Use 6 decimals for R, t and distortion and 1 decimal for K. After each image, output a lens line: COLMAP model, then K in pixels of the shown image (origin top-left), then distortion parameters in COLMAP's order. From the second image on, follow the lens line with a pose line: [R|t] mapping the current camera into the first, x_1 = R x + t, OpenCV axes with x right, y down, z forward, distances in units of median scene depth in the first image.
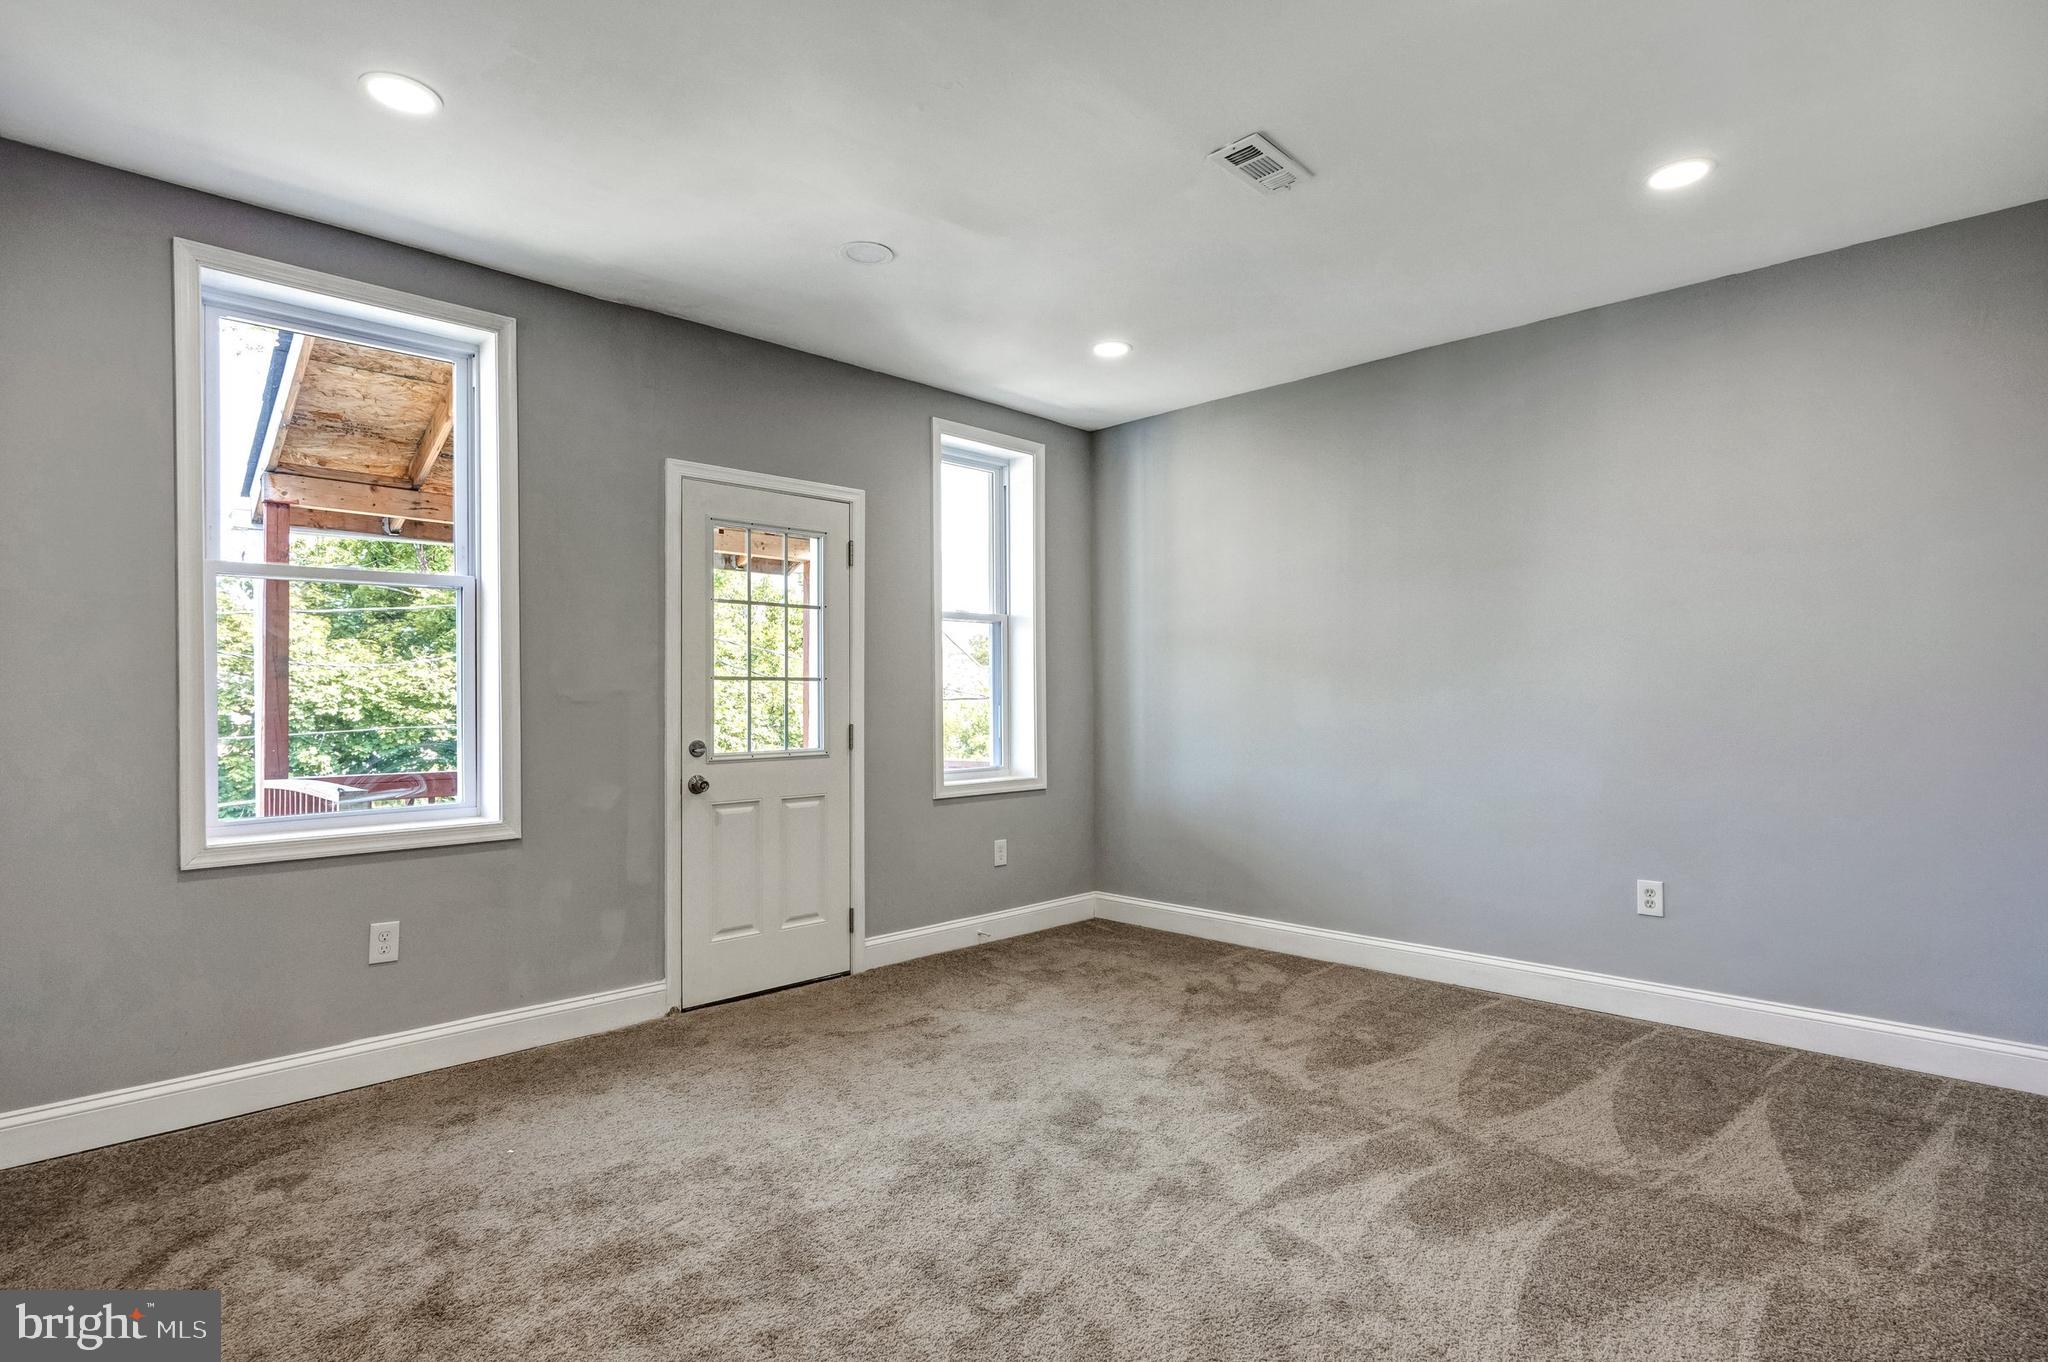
lens RADIAL K [[1015.2, 0, 1037.3], [0, 1015.2, 679.4], [0, 0, 1]] dist [0.001539, 0.004550]
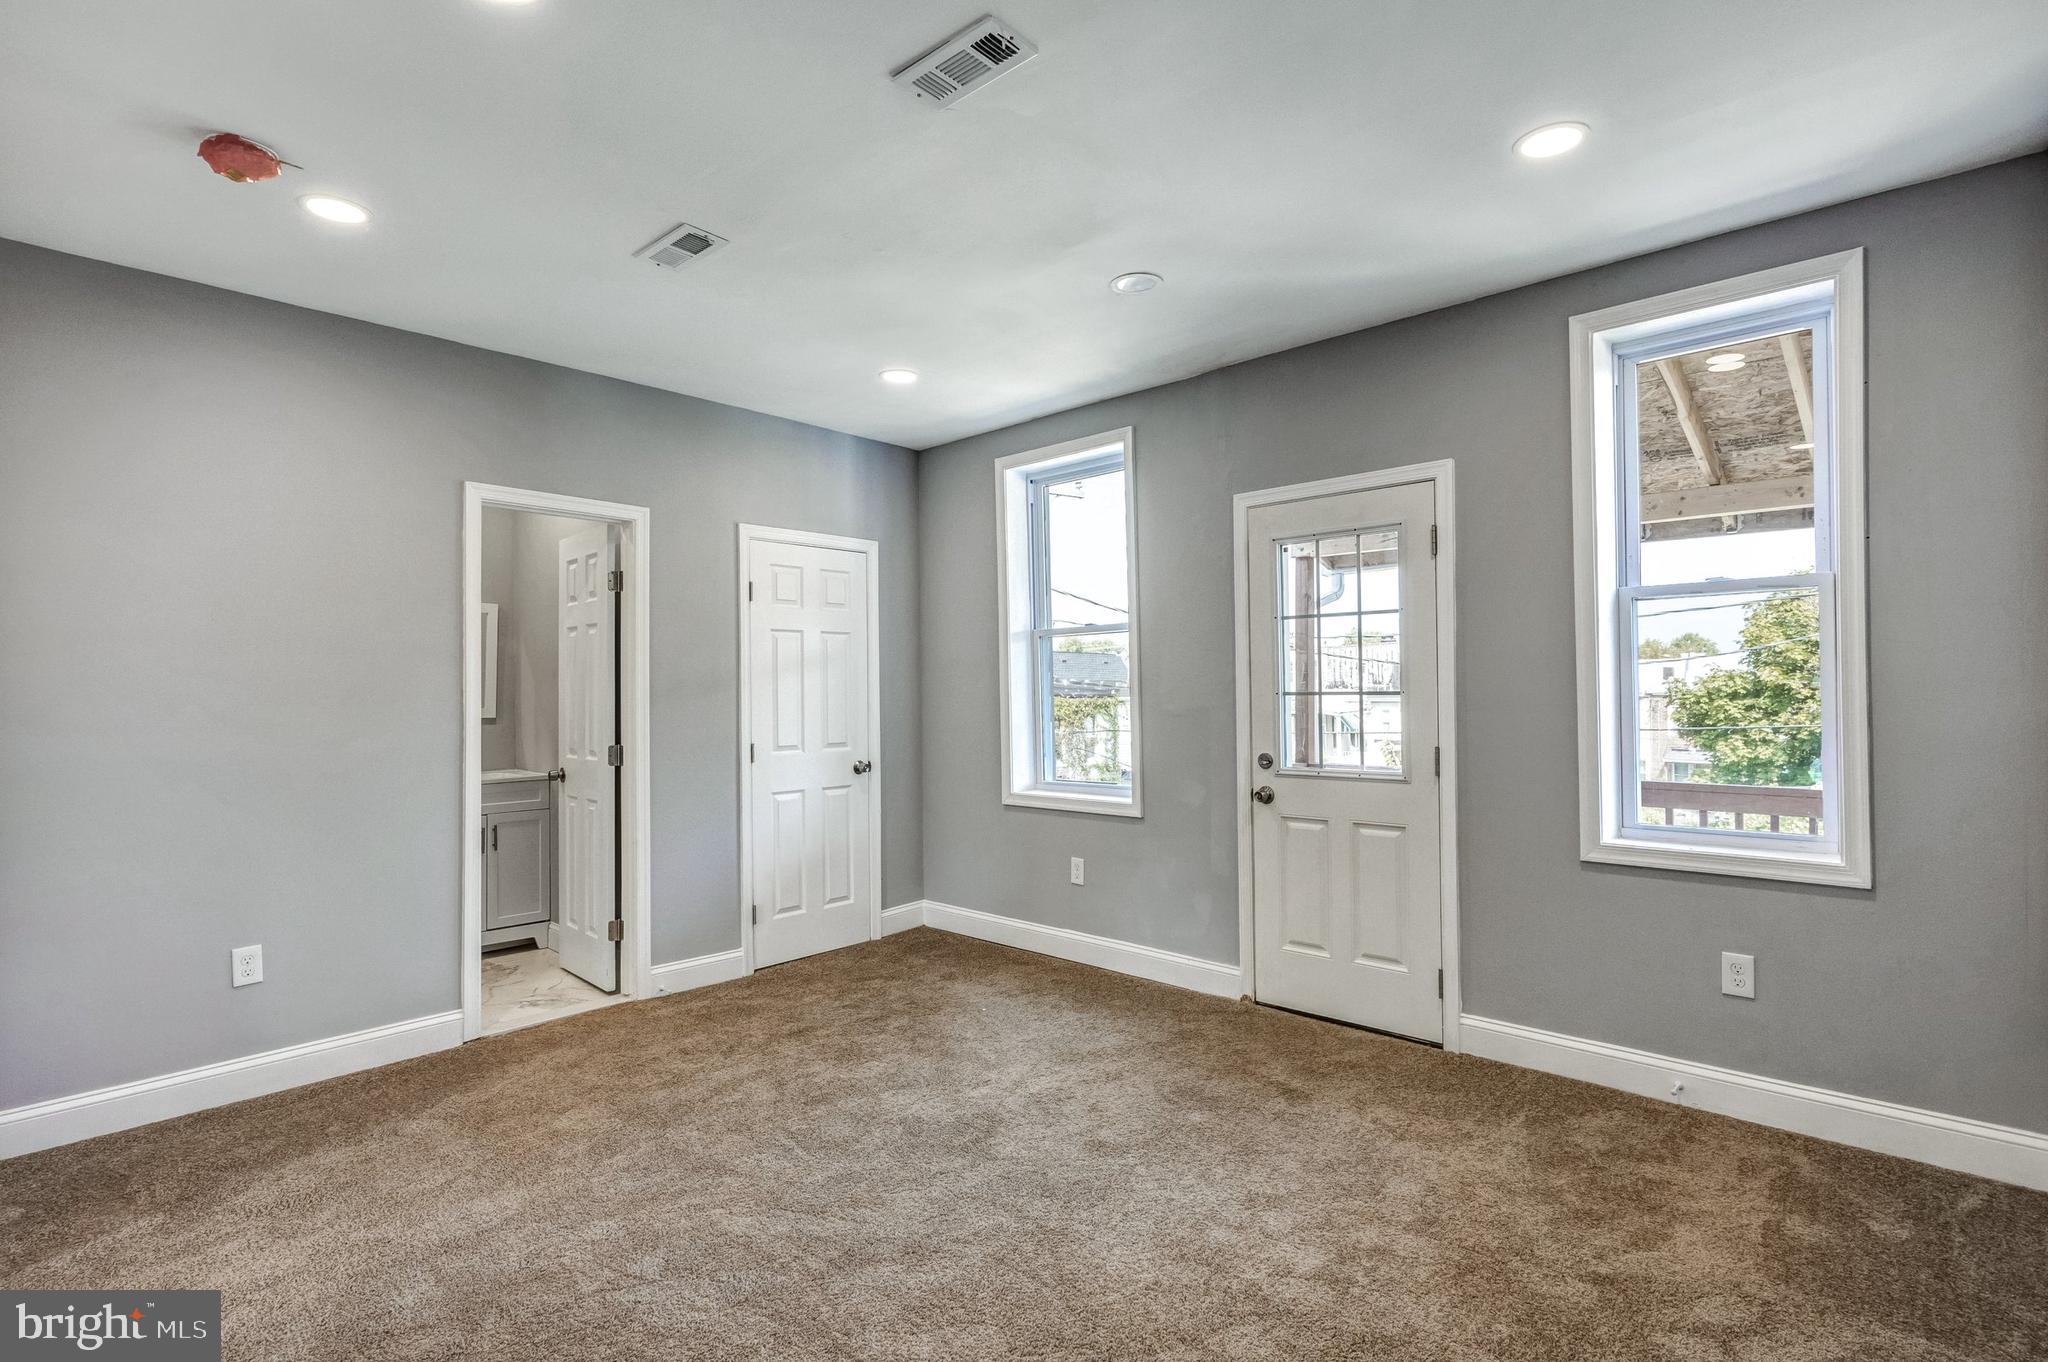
lens RADIAL K [[1015.2, 0, 1037.4], [0, 1015.2, 691.8], [0, 0, 1]] dist [0.001539, 0.004550]
pose [[0.033636, -0.003948, -0.999426, 0.726882], [0.019993, 0.999795, -0.003277, -0.004773], [0.999234, -0.019872, 0.033708, 0.743713]]
